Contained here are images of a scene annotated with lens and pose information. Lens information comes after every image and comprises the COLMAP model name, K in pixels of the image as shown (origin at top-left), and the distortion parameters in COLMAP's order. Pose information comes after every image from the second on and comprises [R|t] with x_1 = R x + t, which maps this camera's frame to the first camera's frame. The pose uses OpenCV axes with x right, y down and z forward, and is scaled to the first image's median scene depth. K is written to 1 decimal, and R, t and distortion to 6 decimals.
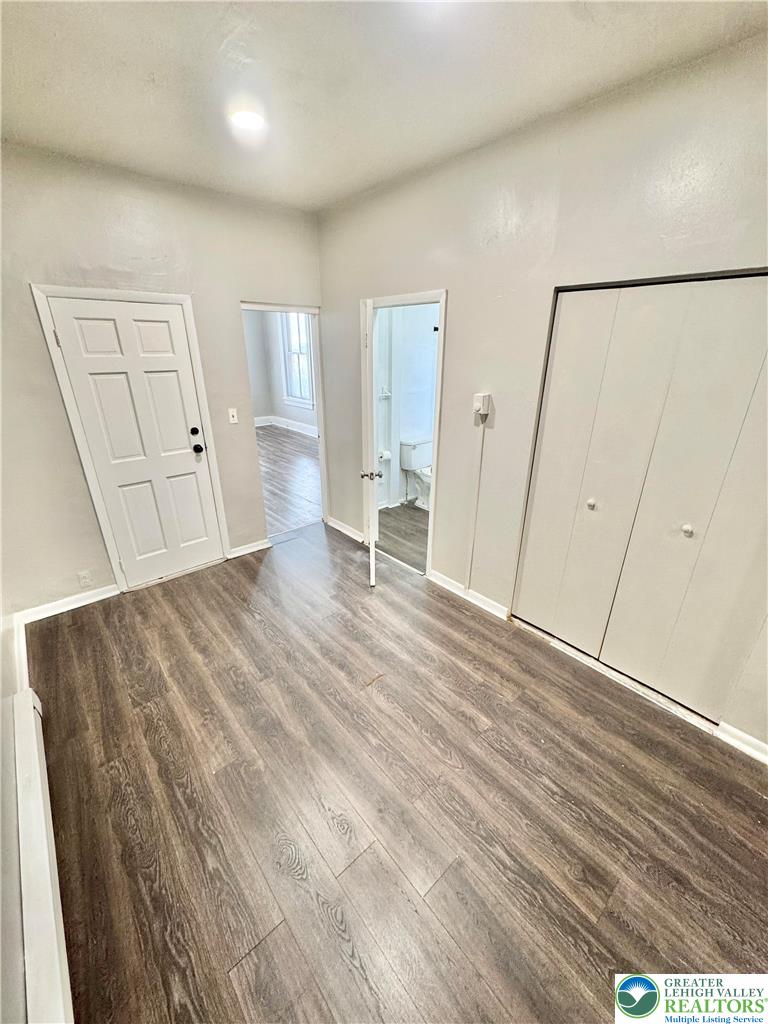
lens RADIAL K [[408.5, 0, 386.7], [0, 408.5, 511.8], [0, 0, 1]] dist [0.001905, 0.000136]
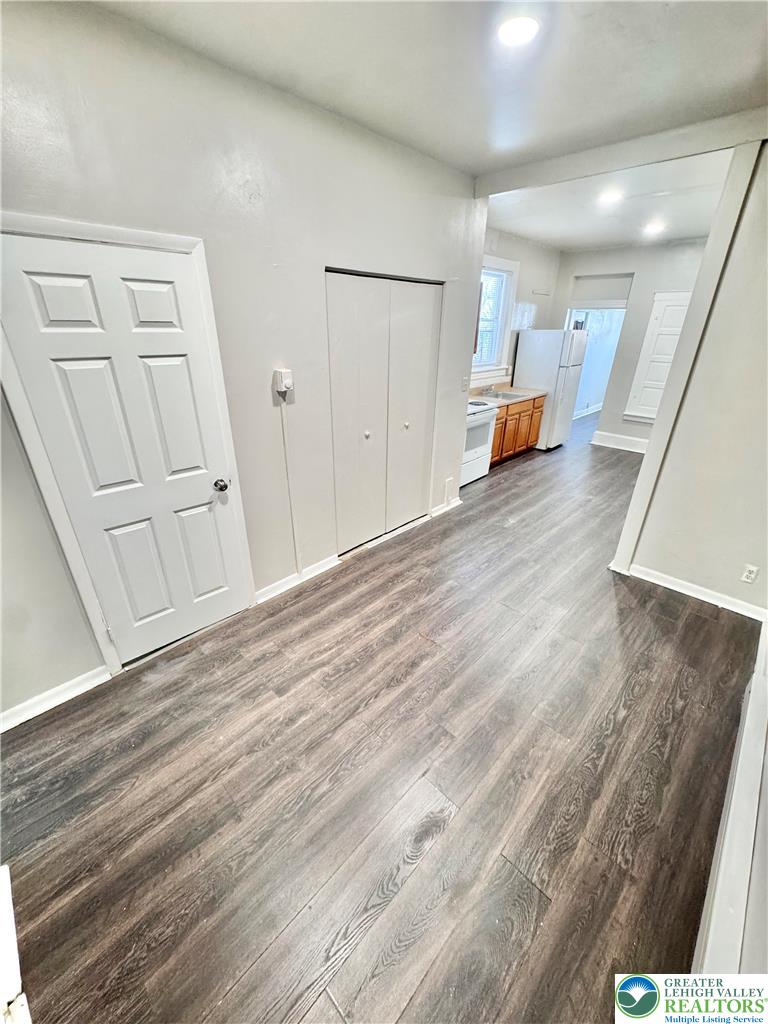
lens RADIAL K [[408.5, 0, 379.3], [0, 408.5, 515.8], [0, 0, 1]] dist [0.001905, 0.000136]
pose [[-0.077793, -0.433536, 0.897772, -0.862071], [0.366387, 0.825055, 0.430169, -0.371595], [-0.927205, 0.362396, 0.094659, 0.916760]]
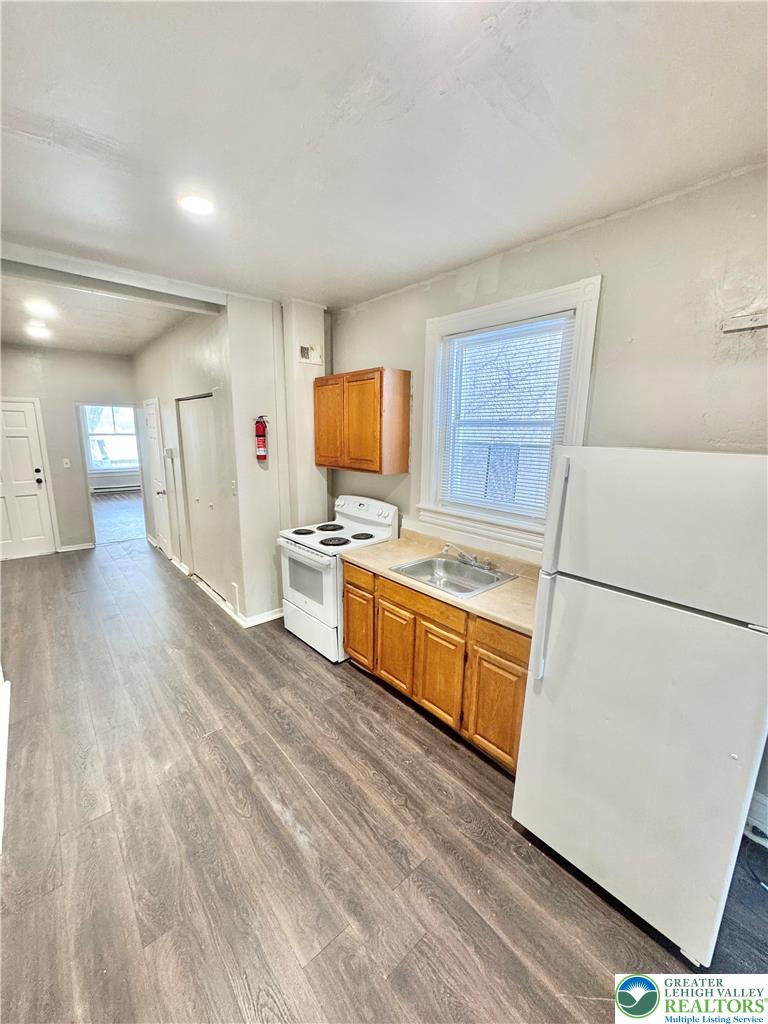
lens RADIAL K [[408.5, 0, 378.9], [0, 408.5, 504.3], [0, 0, 1]] dist [0.001905, 0.000136]
pose [[0.999894, 0.012093, -0.008111, 1.286268], [-0.013519, 0.977885, -0.208706, 0.369019], [0.005408, 0.208793, 0.977945, -0.845899]]
